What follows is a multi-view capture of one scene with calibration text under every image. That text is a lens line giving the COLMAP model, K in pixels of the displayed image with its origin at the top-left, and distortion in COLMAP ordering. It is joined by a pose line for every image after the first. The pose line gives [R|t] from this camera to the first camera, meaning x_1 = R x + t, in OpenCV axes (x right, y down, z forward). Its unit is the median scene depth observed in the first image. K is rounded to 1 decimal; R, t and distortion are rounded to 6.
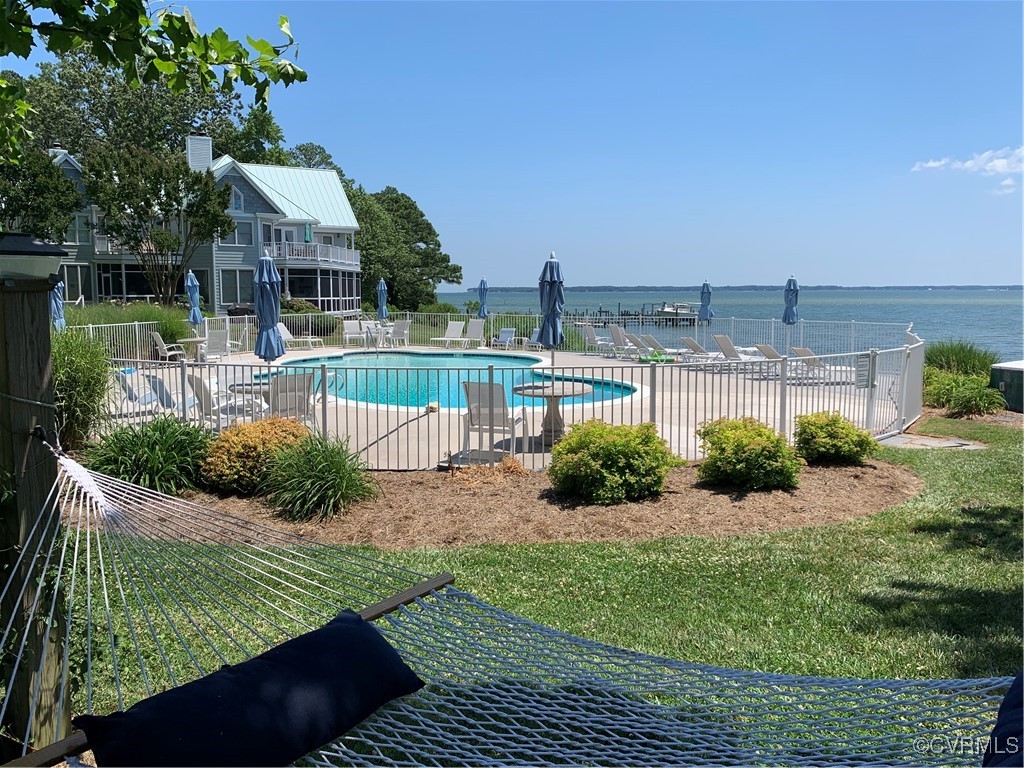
lens RADIAL K [[822.1, 0, 511.8], [0, 822.1, 381.1], [0, 0, 1]] dist [0.047620, -0.005362]
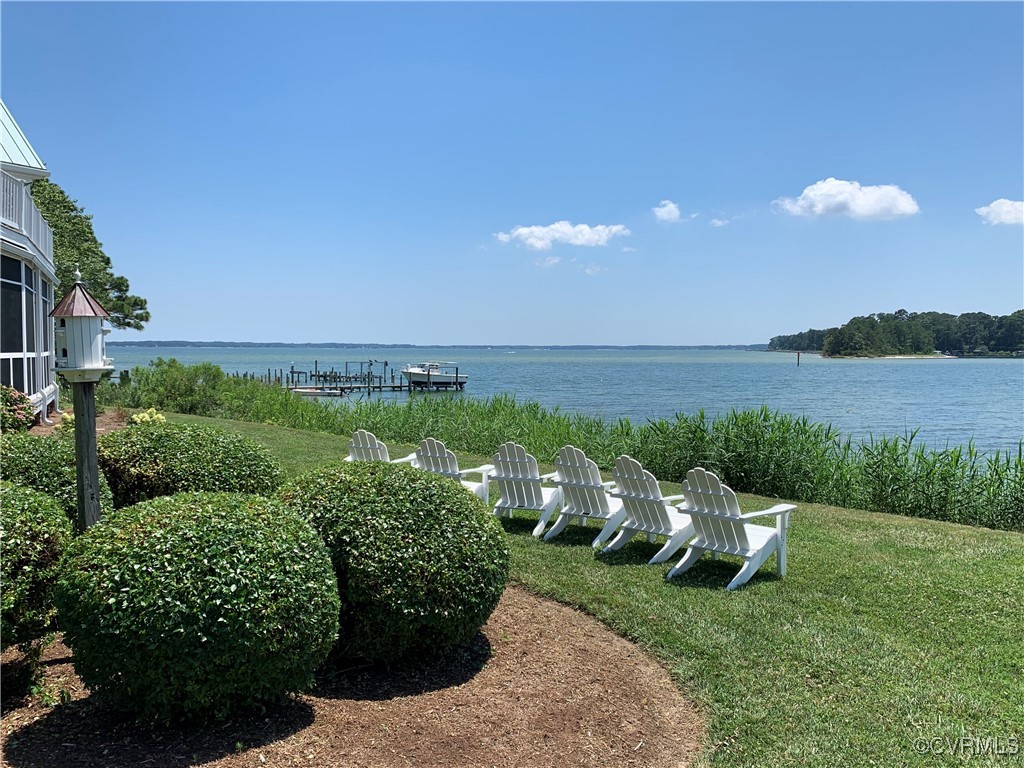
lens RADIAL K [[822.1, 0, 508.4], [0, 822.1, 378.4], [0, 0, 1]] dist [0.047620, -0.005362]
pose [[0.877167, -0.009910, 0.480082, -0.120246], [0.044194, 0.997210, -0.060162, -0.037224], [-0.478147, 0.073989, 0.875158, 0.368256]]
